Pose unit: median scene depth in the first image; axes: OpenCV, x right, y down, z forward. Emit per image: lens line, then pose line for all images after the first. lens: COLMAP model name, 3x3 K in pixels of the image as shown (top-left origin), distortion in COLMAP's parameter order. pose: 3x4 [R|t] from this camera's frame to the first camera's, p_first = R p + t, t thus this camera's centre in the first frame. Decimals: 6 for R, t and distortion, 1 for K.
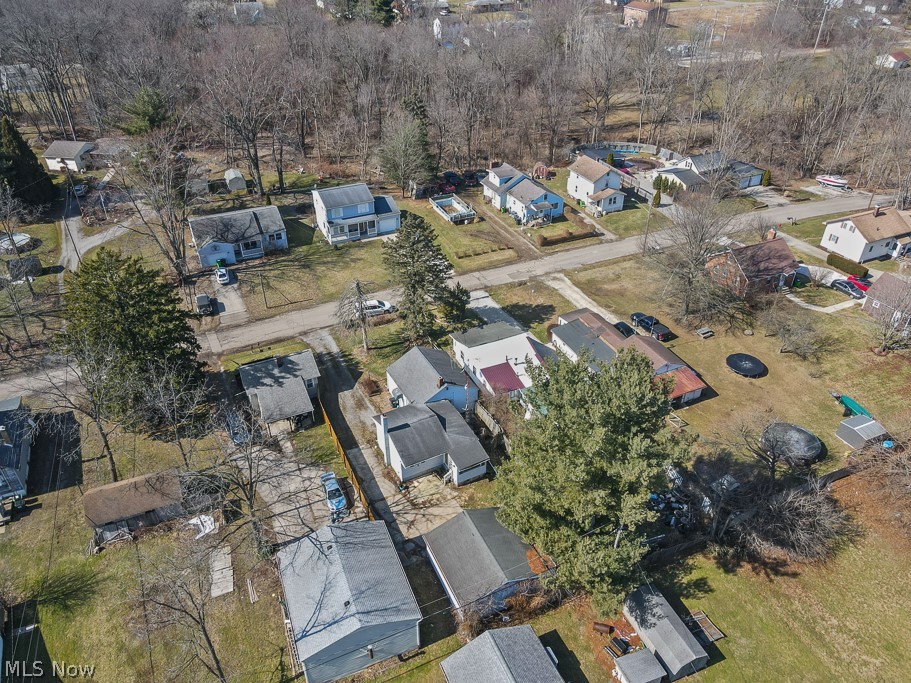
lens RADIAL K [[666.9, 0, 455.5], [0, 666.9, 341.5], [0, 0, 1]] dist [0.007190, 0.006814]
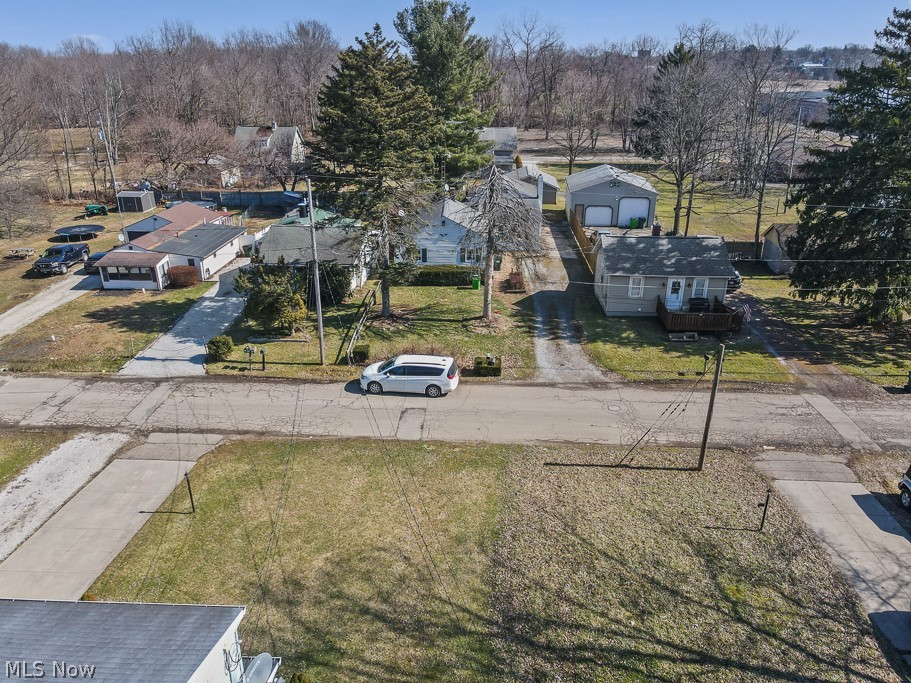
lens RADIAL K [[666.9, 0, 455.5], [0, 666.9, 341.5], [0, 0, 1]] dist [0.007190, 0.006814]
pose [[-0.883018, -0.177263, 0.434578, -0.331711], [0.267743, 0.570234, 0.776625, -0.377601], [-0.385478, 0.802129, -0.456066, 1.232191]]
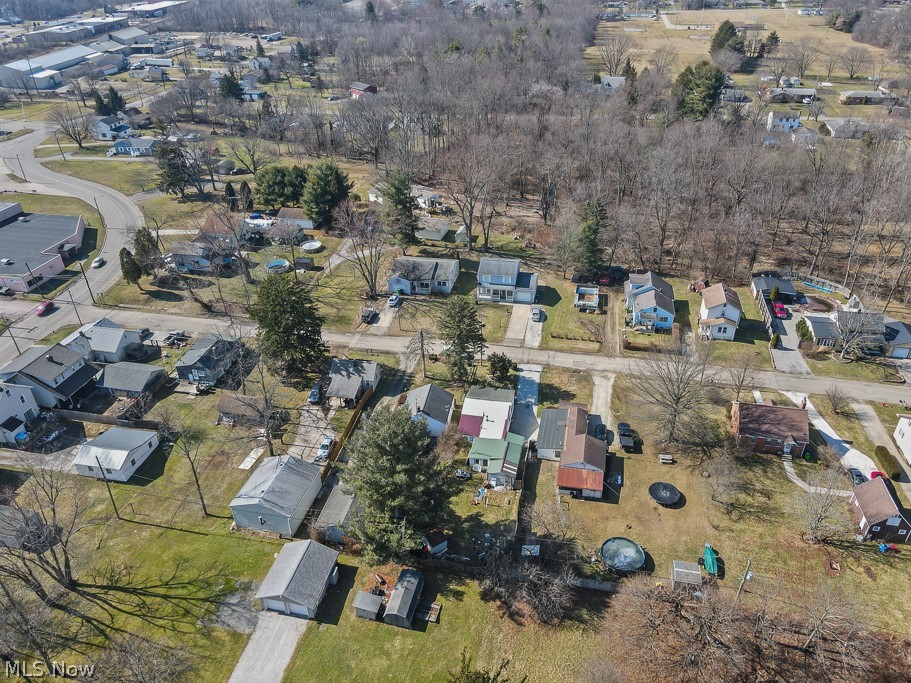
lens RADIAL K [[668.8, 0, 453.0], [0, 668.8, 343.0], [0, 0, 1]] dist [-0.004627, 0.036030]
pose [[0.803041, 0.300914, -0.514369, 0.623105], [-0.319752, 0.945950, 0.054194, -0.151348], [0.502875, 0.120951, 0.855855, -0.209989]]
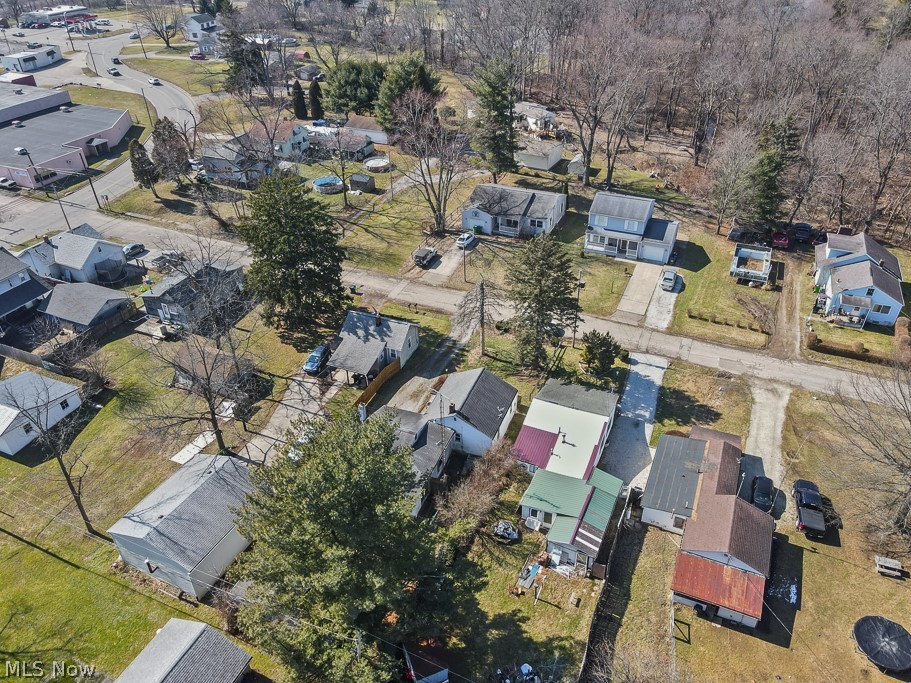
lens RADIAL K [[668.8, 0, 453.0], [0, 668.8, 343.0], [0, 0, 1]] dist [-0.004627, 0.036030]
pose [[0.661185, 0.419428, -0.622025, 0.413937], [-0.410325, 0.896292, 0.168207, -0.141154], [0.628066, 0.144016, 0.764717, 0.239821]]
